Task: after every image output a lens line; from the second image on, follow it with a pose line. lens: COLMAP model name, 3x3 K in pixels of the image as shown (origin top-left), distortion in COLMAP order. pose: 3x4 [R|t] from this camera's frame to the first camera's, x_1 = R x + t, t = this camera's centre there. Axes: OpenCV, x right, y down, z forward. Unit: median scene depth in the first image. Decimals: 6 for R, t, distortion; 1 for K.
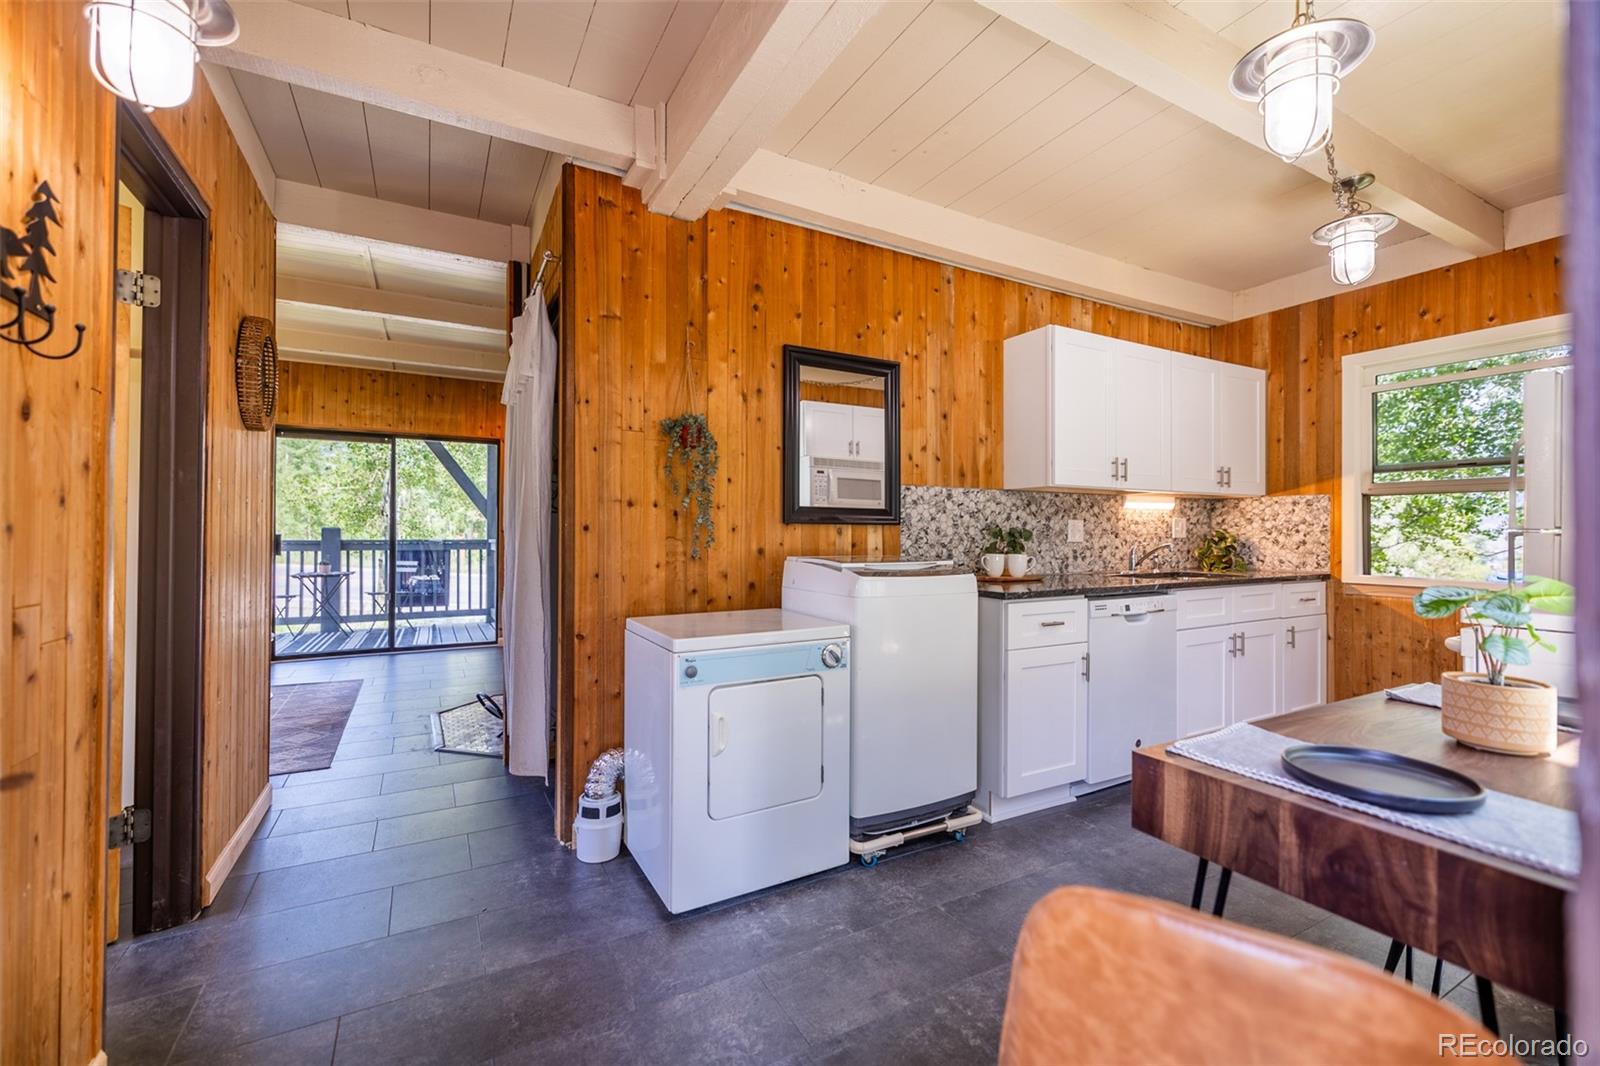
lens RADIAL K [[670.3, 0, 803.8], [0, 670.3, 527.7], [0, 0, 1]] dist [0.002015, -0.001753]
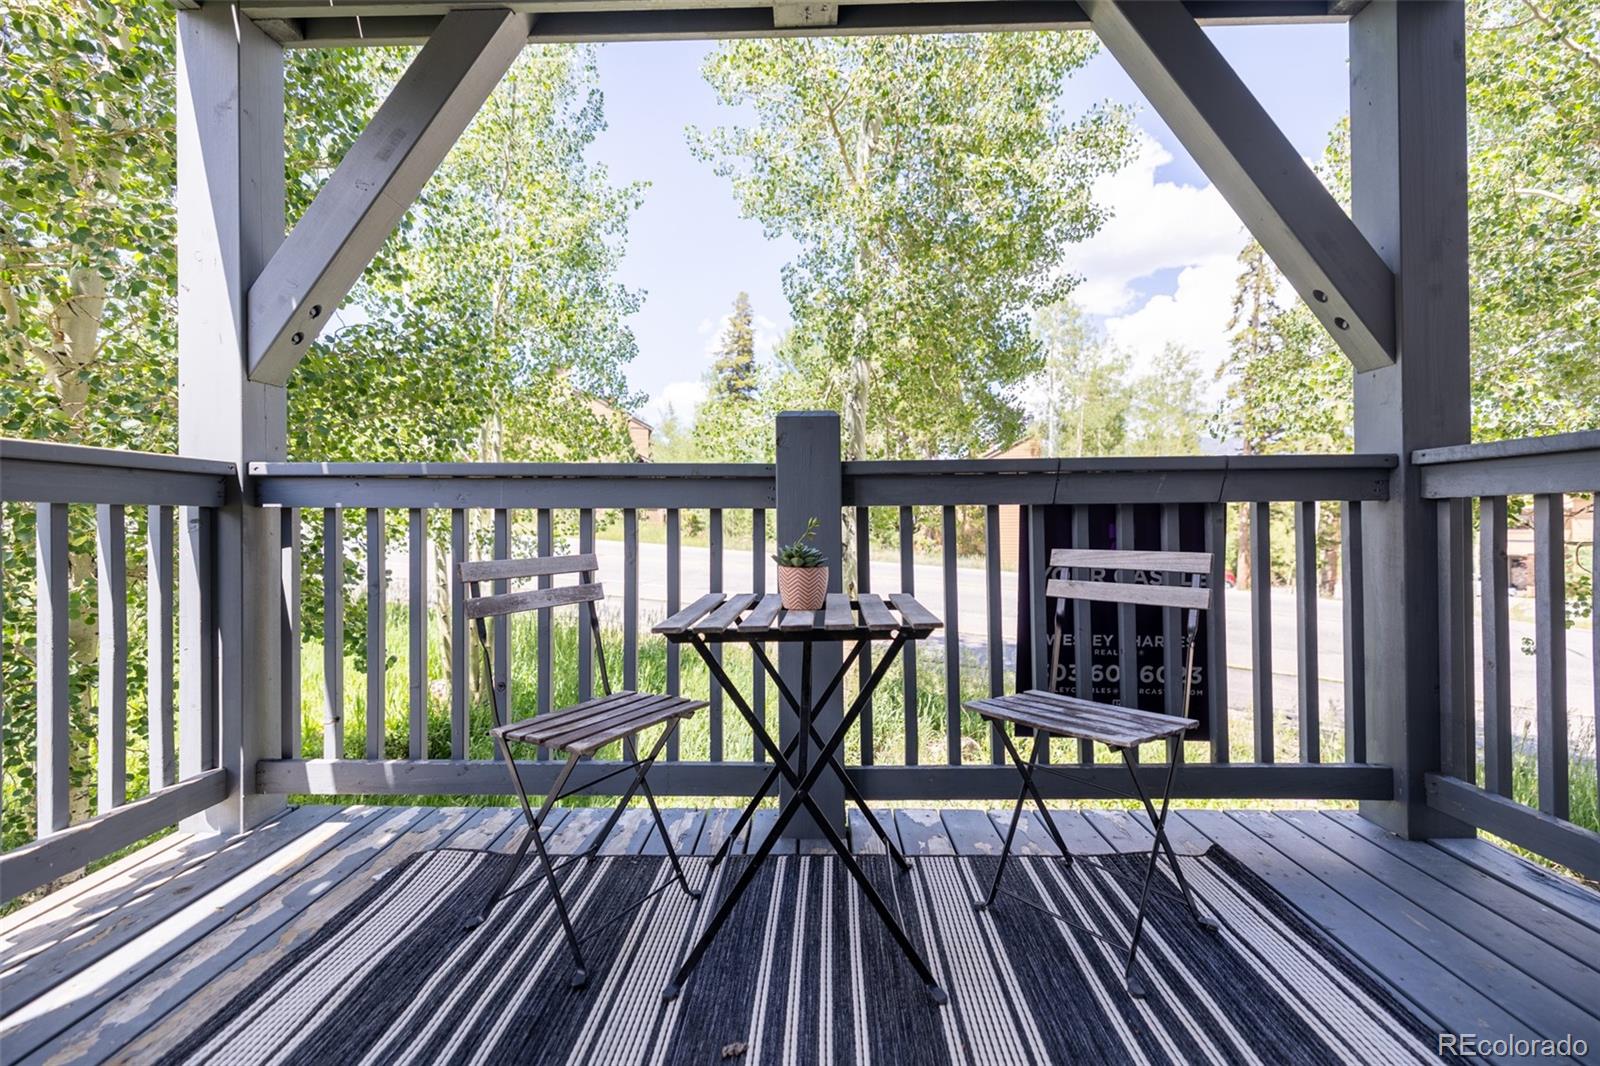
lens RADIAL K [[670.3, 0, 800.2], [0, 670.3, 523.7], [0, 0, 1]] dist [0.002015, -0.001753]
pose [[0.857075, -0.008299, -0.515125, -0.575734], [0.016891, 0.999785, 0.011997, 0.037885], [0.514915, -0.018983, 0.857031, 0.779646]]
